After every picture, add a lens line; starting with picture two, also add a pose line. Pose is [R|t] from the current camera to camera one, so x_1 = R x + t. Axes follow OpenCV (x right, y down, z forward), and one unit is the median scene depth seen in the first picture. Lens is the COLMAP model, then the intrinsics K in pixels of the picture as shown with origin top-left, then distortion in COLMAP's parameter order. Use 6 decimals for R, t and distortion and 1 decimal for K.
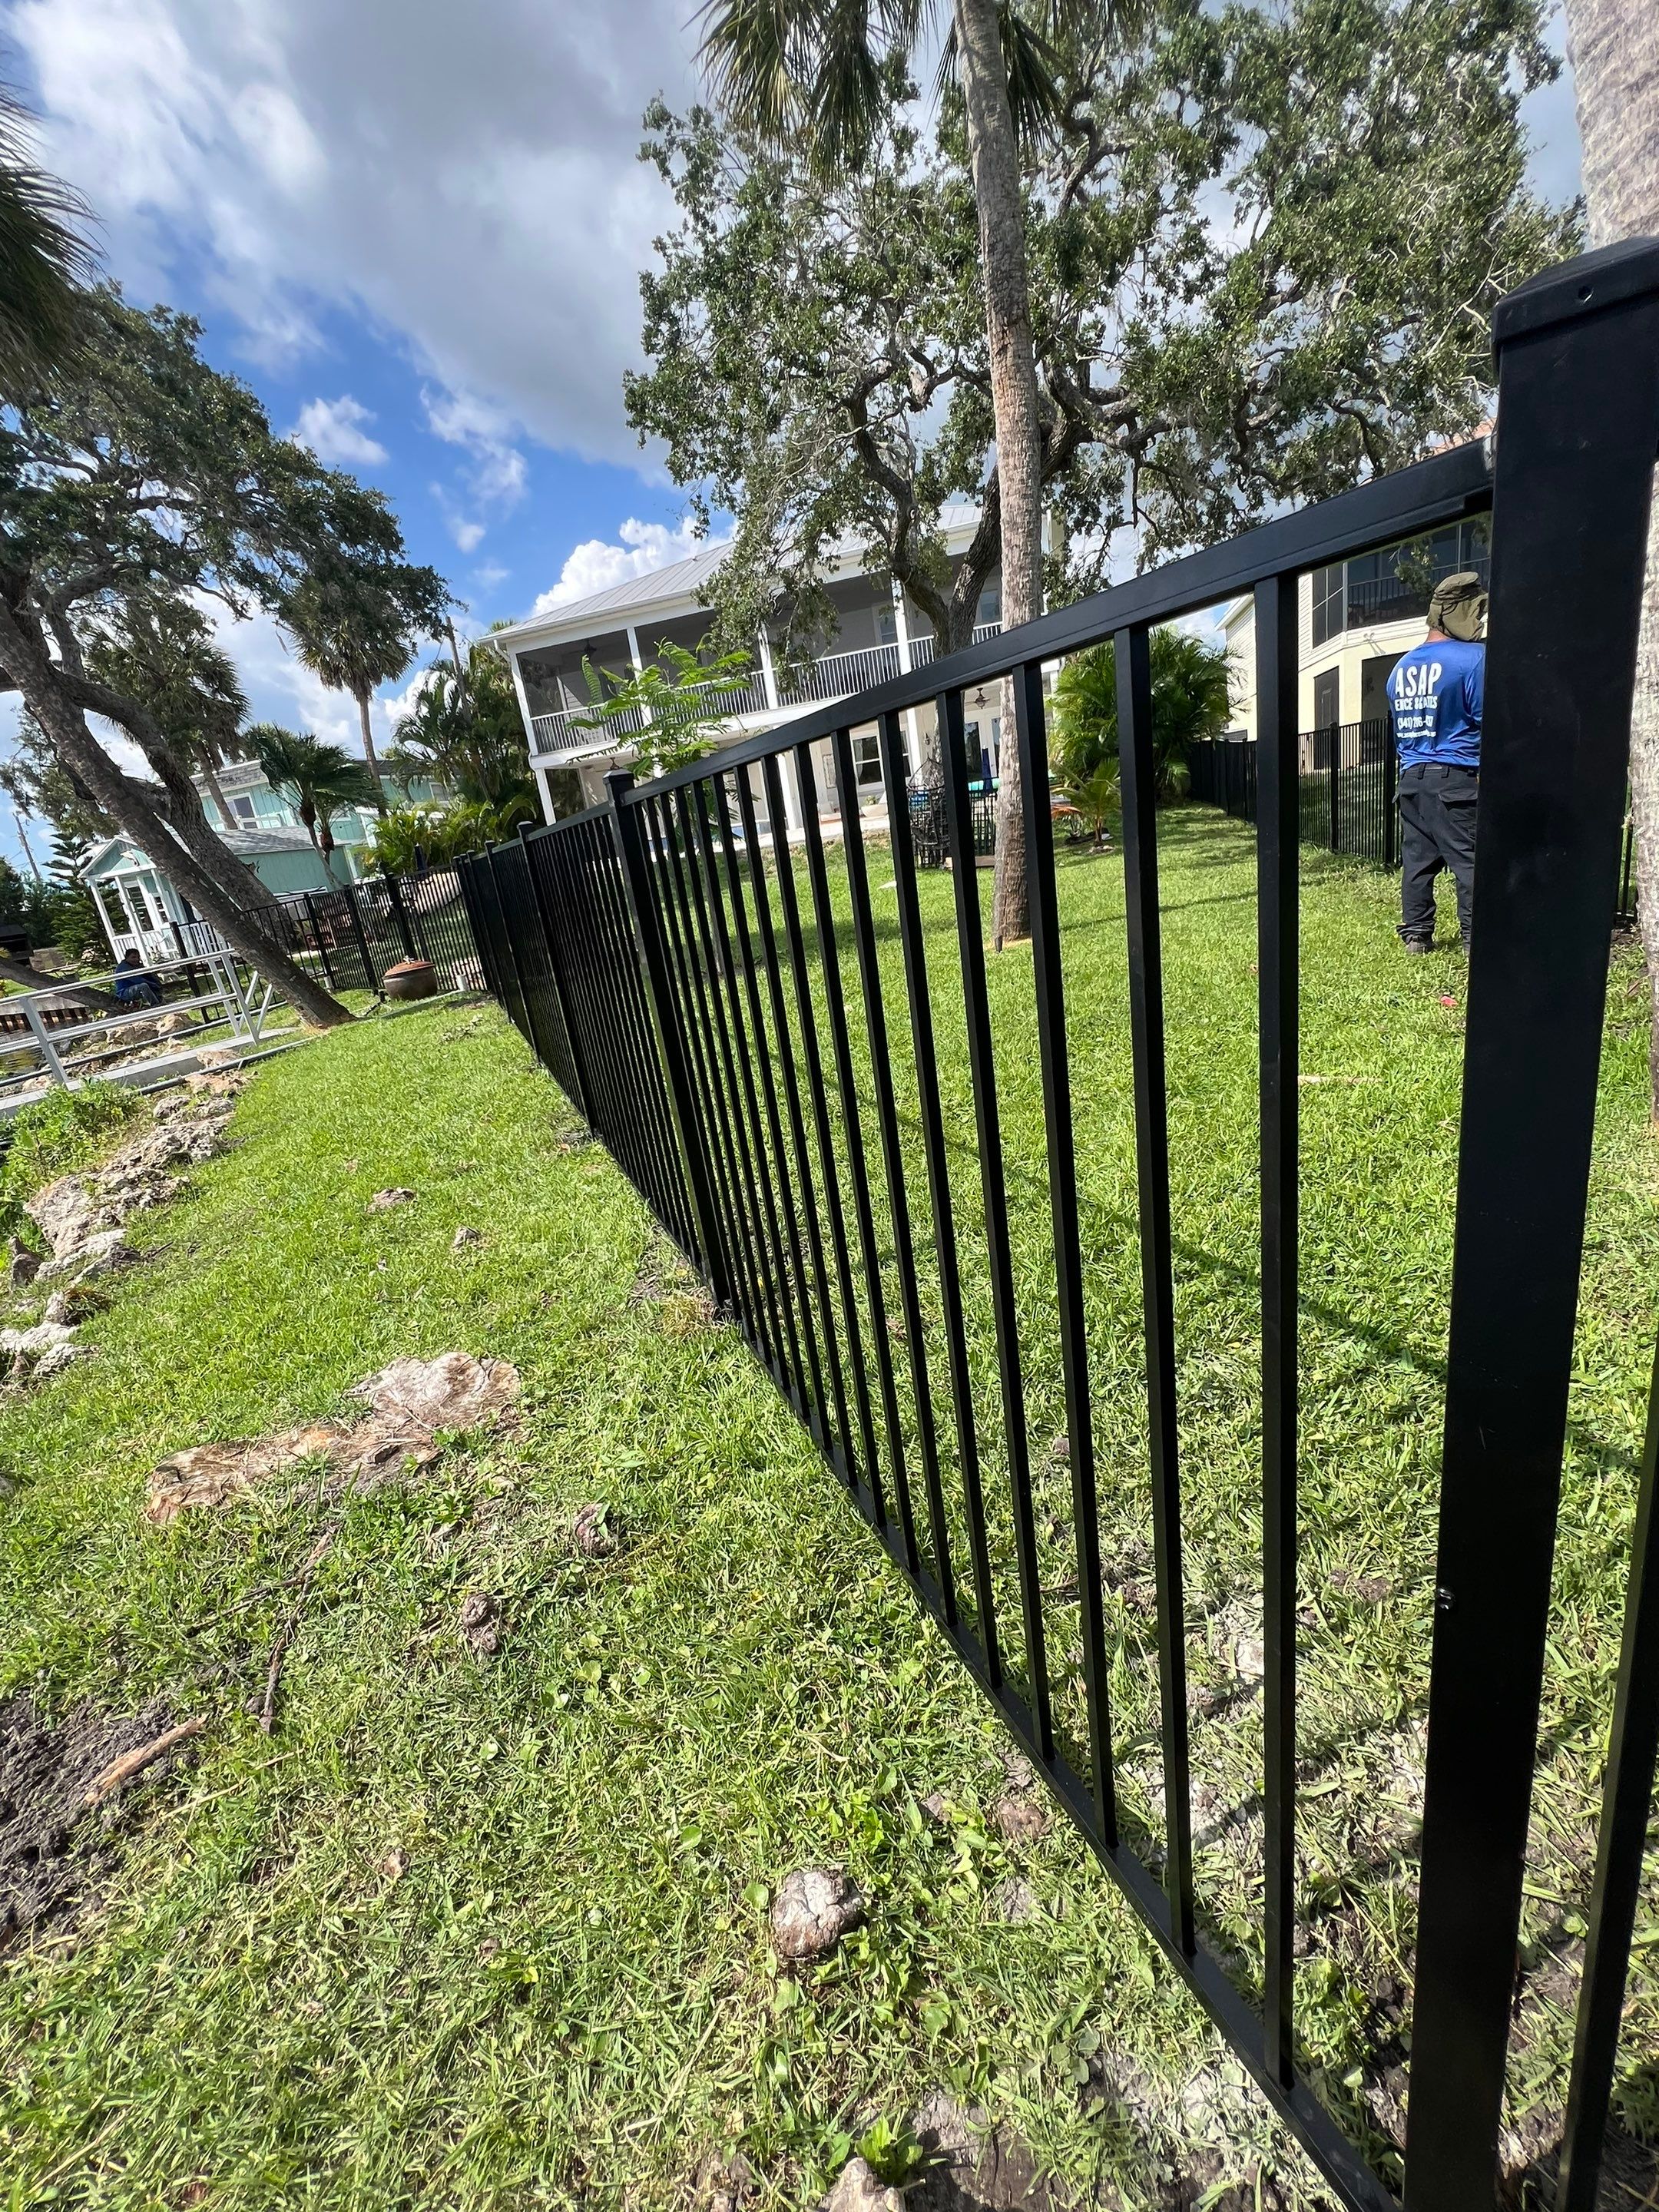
lens RADIAL K [[912.7, 0, 820.7], [0, 912.7, 1093.1], [0, 0, 1]] dist [-0.001603, 0.000007]
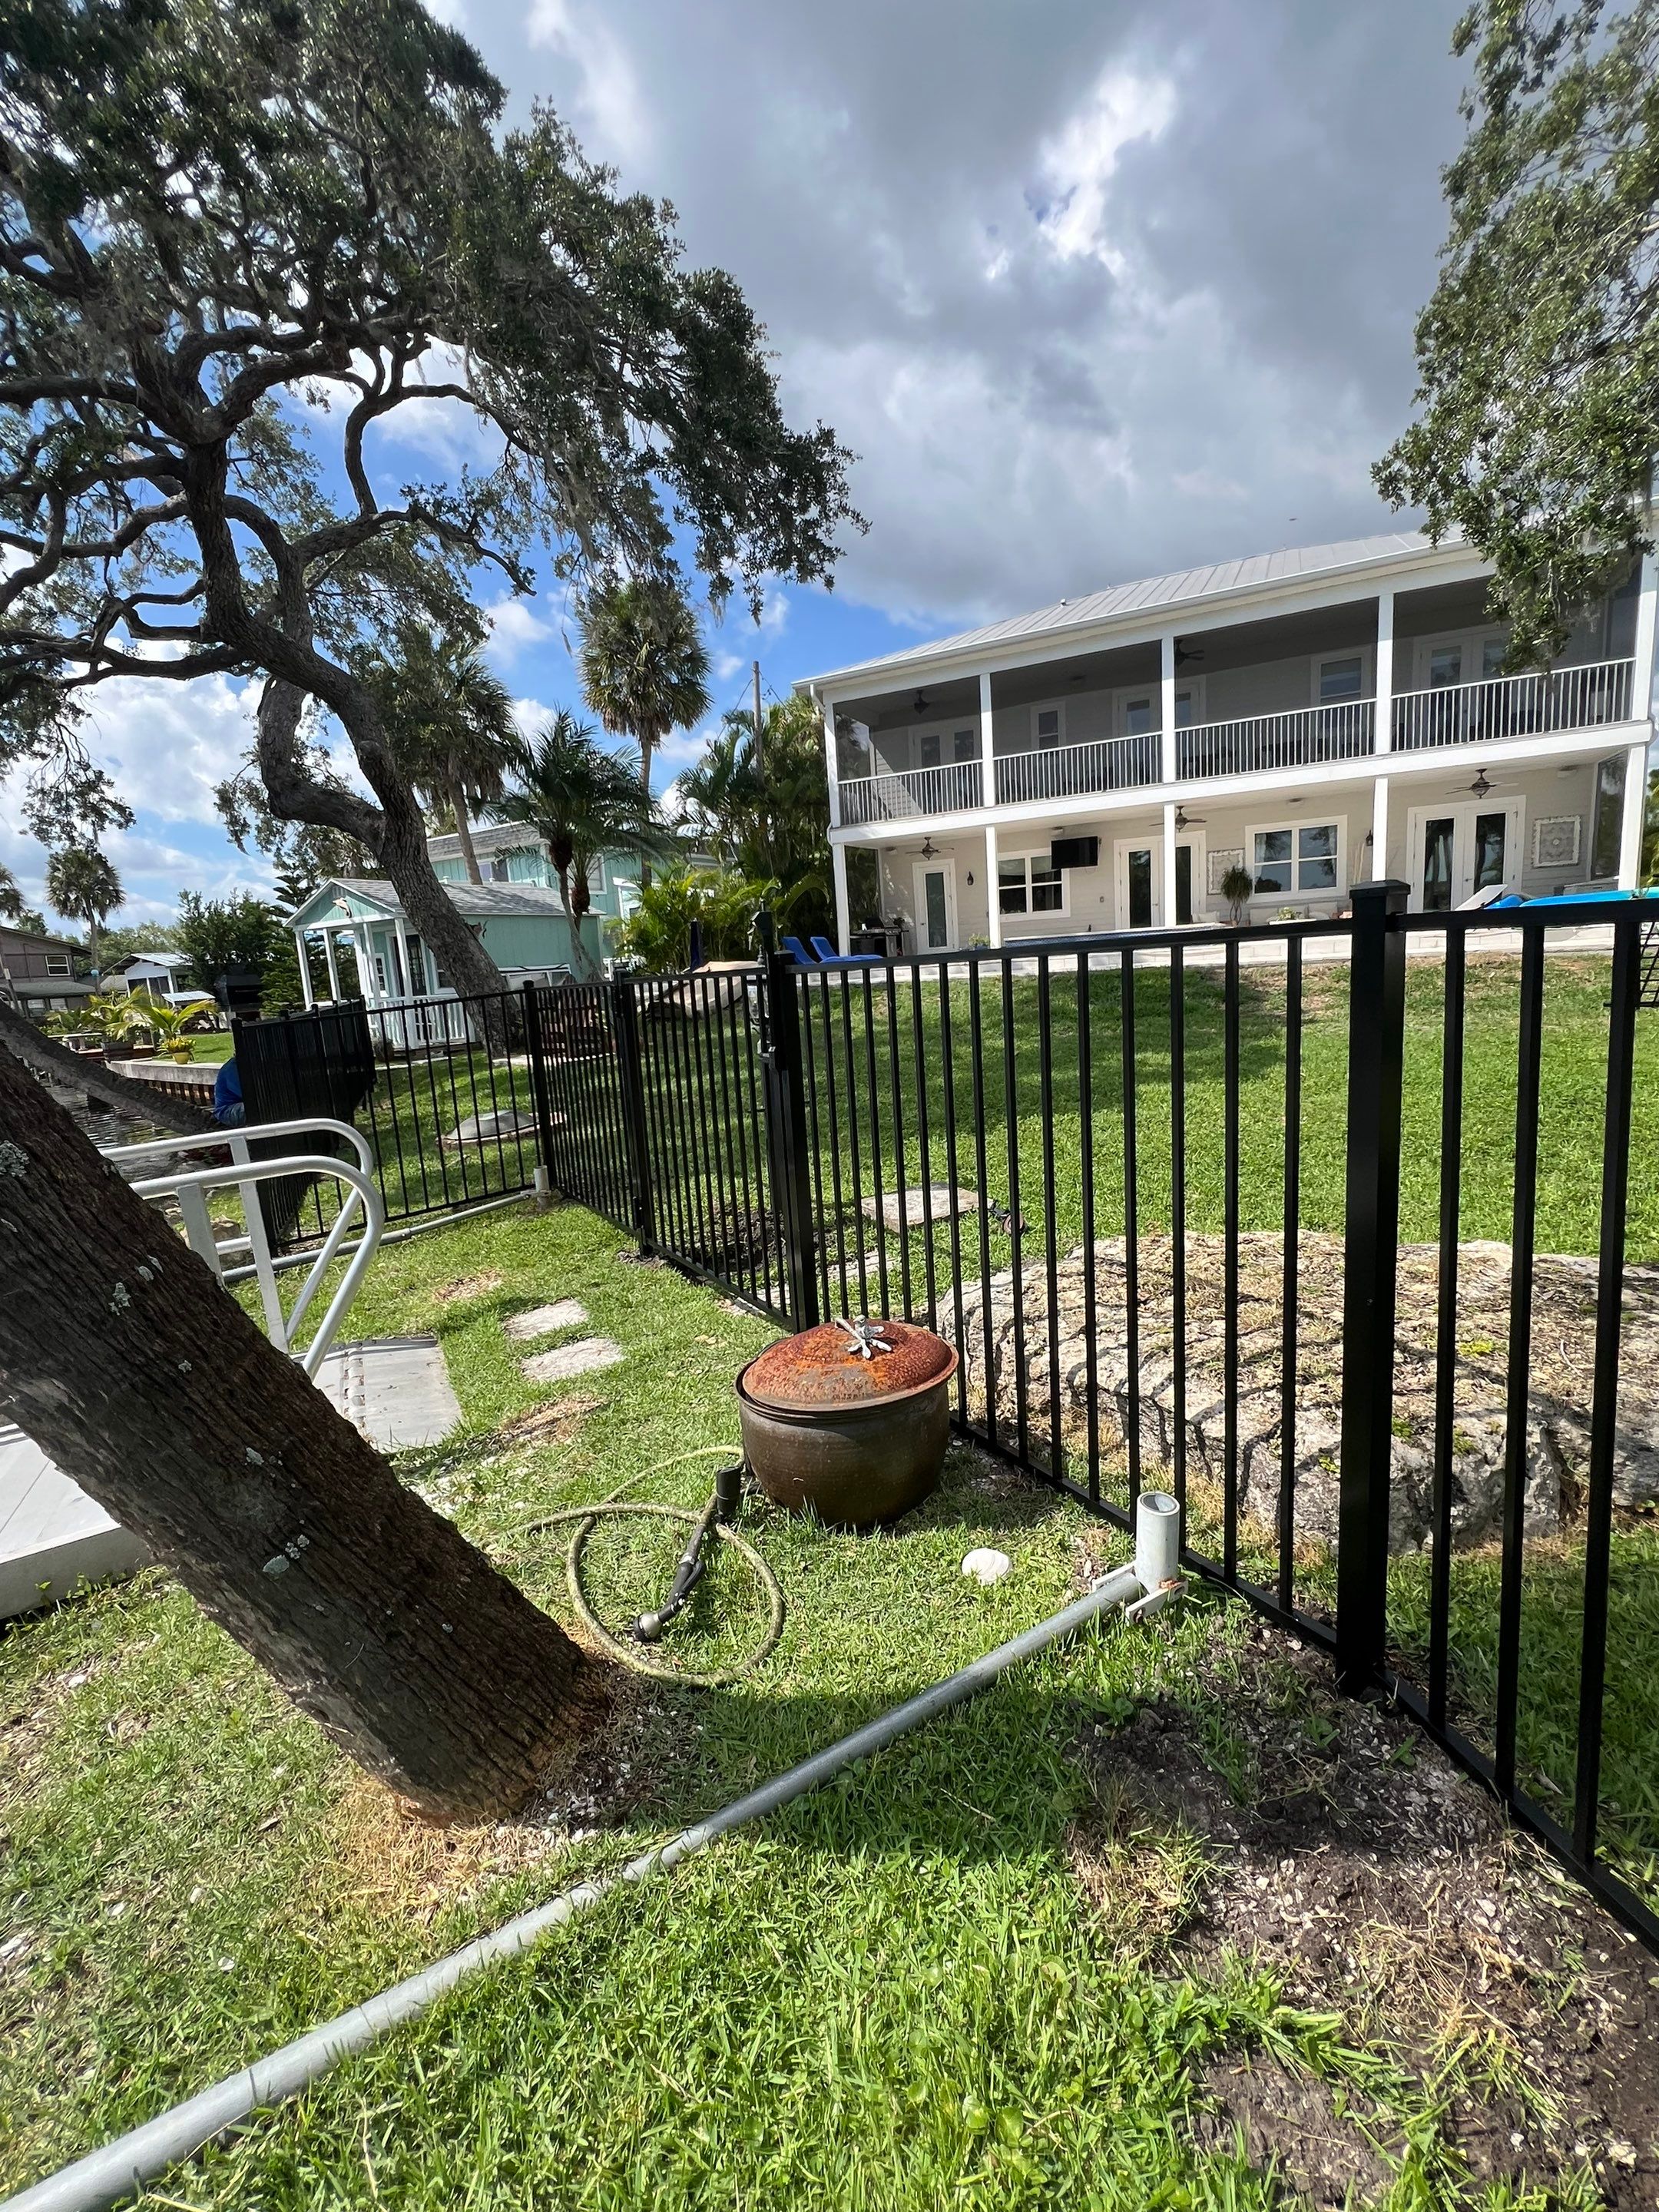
lens RADIAL K [[916.4, 0, 840.1], [0, 916.4, 1101.1], [0, 0, 1]] dist [-0.000319, 0.000399]
pose [[0.975846, 0.115063, -0.185702, -0.156794], [-0.134899, 0.986007, -0.097939, -0.065932], [0.171834, 0.120624, 0.977713, 0.288008]]
